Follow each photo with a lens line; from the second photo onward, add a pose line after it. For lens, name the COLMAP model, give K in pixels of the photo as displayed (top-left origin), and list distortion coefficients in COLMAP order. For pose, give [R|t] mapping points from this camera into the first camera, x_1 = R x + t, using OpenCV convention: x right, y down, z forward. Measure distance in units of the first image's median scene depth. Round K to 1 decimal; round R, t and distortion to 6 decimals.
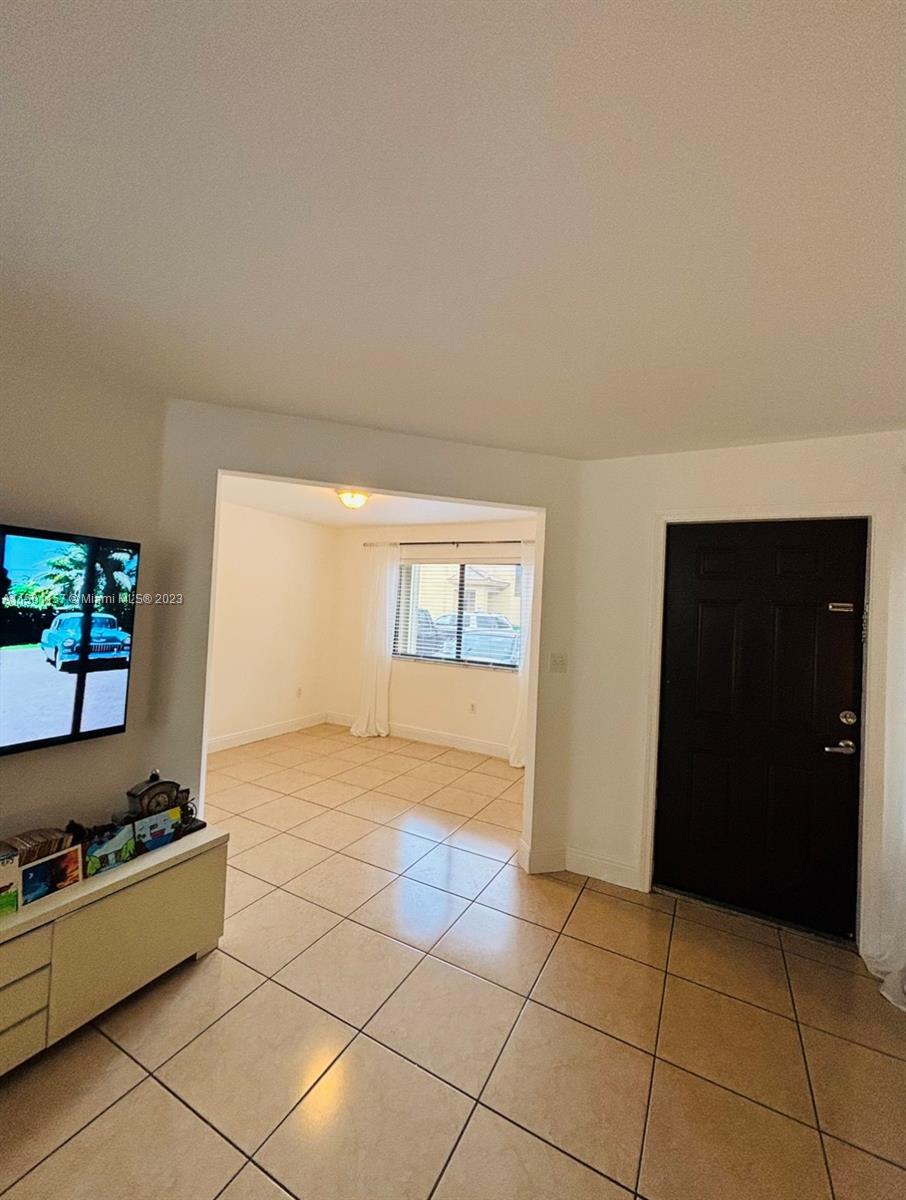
lens RADIAL K [[482.7, 0, 453.0], [0, 482.7, 600.0], [0, 0, 1]] dist [0.000602, 0.000061]
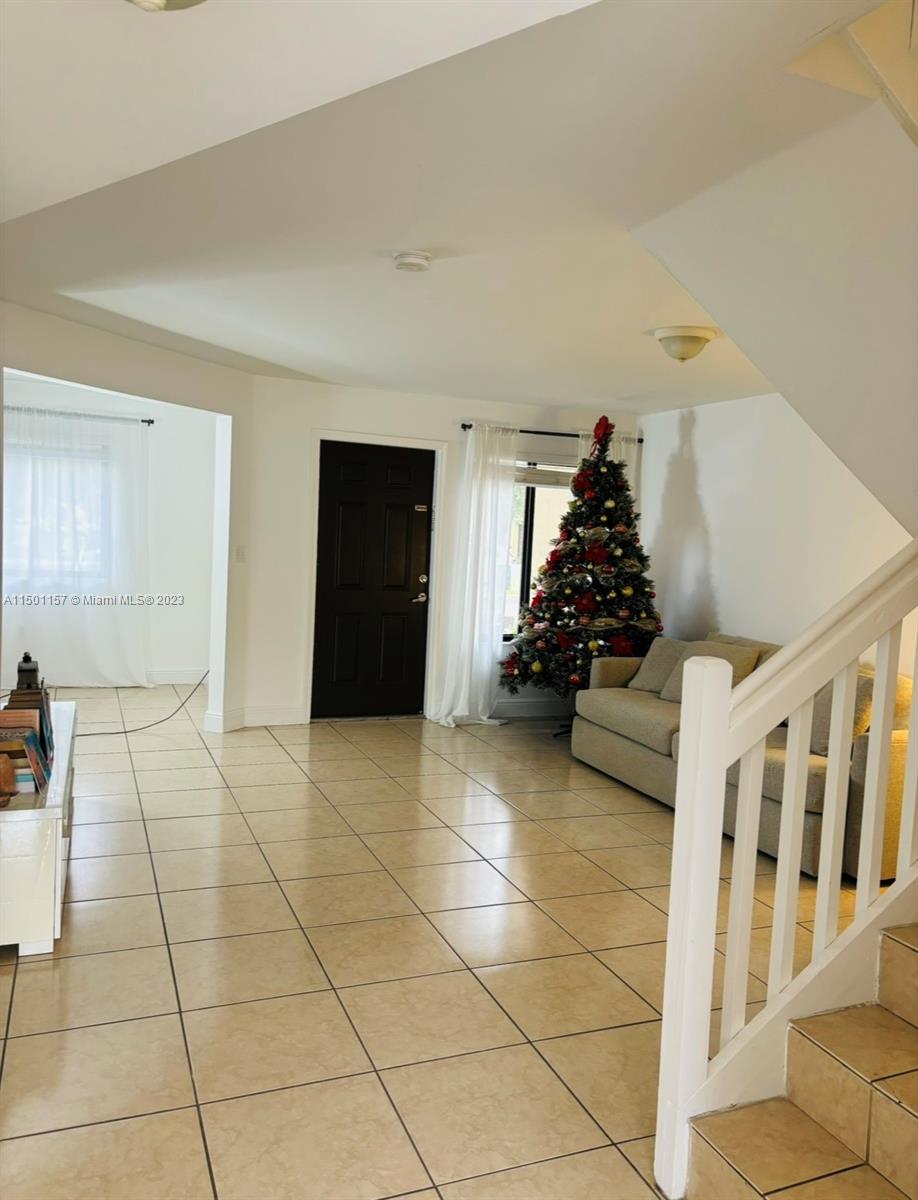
lens RADIAL K [[919.3, 0, 459.0], [0, 919.3, 600.0], [0, 0, 1]] dist [0.011795, -0.008944]
pose [[0.636030, -0.073702, 0.768136, -1.406833], [-0.034068, 0.991776, 0.123369, -0.060241], [-0.770912, -0.104636, 0.628289, -0.972757]]
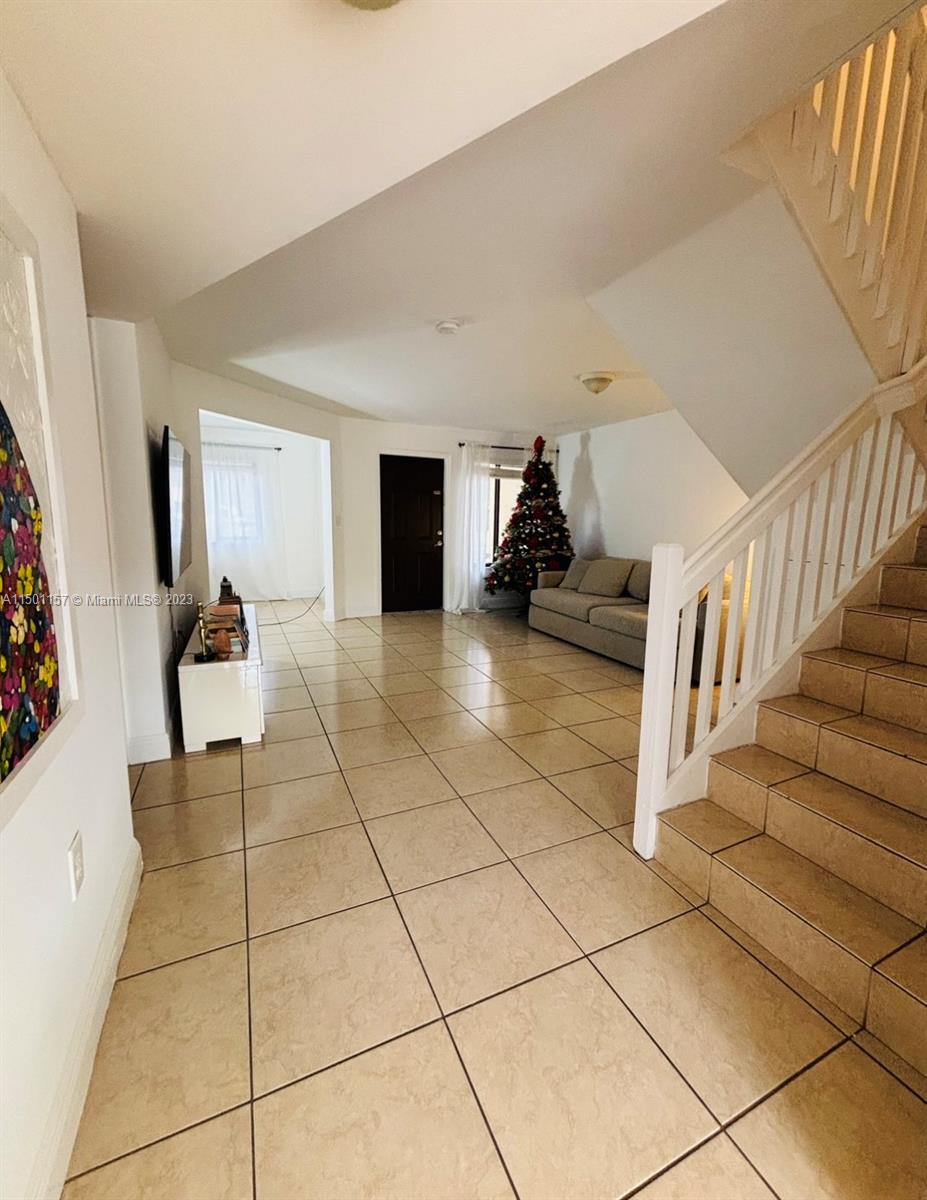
lens RADIAL K [[489.7, 0, 457.0], [0, 489.7, 595.4], [0, 0, 1]] dist [-0.000088, 0.000008]
pose [[0.606580, -0.160817, 0.778587, -1.392289], [-0.001460, 0.979101, 0.203370, 0.020717], [-0.795021, -0.124497, 0.593668, -0.809777]]
